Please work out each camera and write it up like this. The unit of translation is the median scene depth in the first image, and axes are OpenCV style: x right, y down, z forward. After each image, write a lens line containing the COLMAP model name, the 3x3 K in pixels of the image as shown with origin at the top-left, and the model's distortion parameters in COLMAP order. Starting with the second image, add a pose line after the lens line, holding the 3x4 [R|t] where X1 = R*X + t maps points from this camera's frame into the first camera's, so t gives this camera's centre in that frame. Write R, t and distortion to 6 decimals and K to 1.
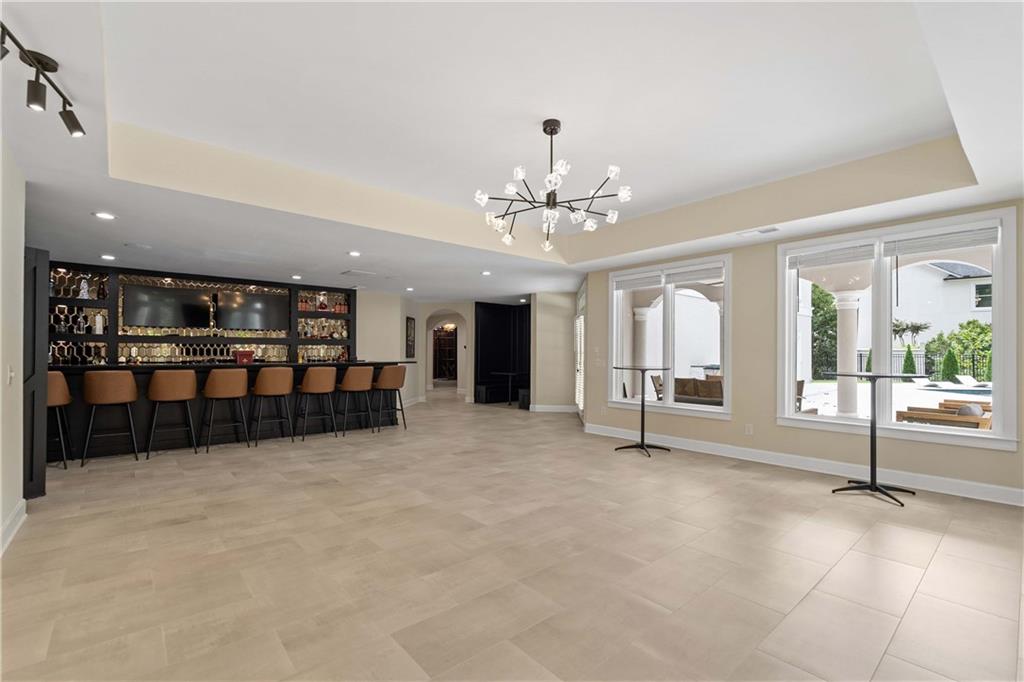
lens RADIAL K [[452.4, 0, 510.9], [0, 452.4, 346.7], [0, 0, 1]] dist [0.000840, -0.000057]
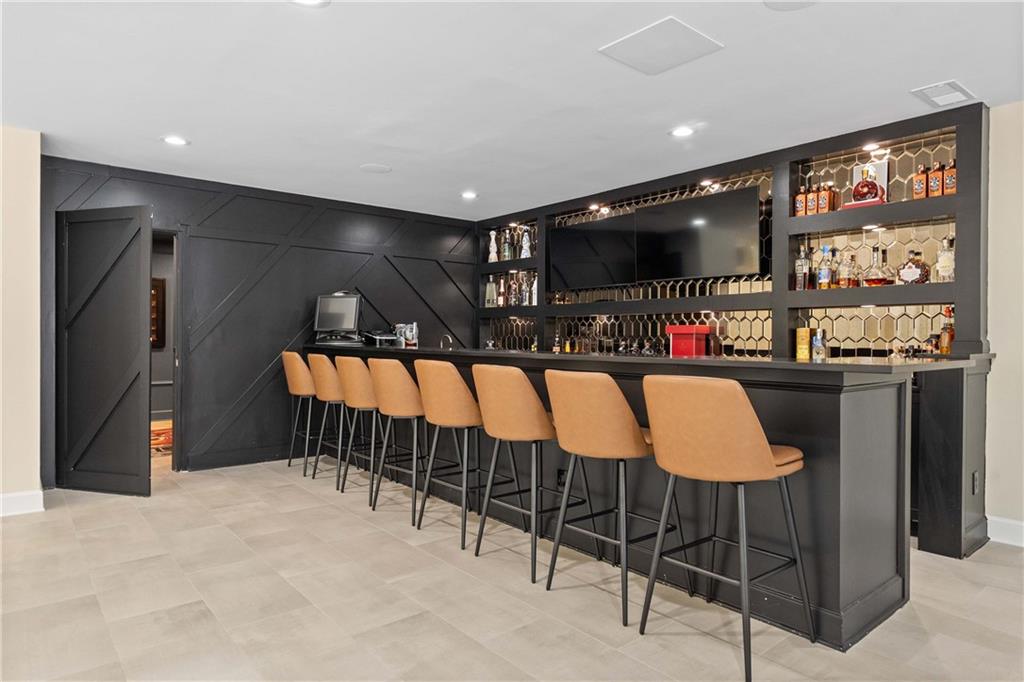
lens RADIAL K [[616.4, 0, 511.4], [0, 616.4, 340.1], [0, 0, 1]] dist [-0.001116, -0.000109]
pose [[-0.023824, -0.002803, -0.999712, 0.039041], [0.006783, 0.999973, -0.002965, 0.020381], [0.999693, -0.006852, -0.023804, 0.745044]]
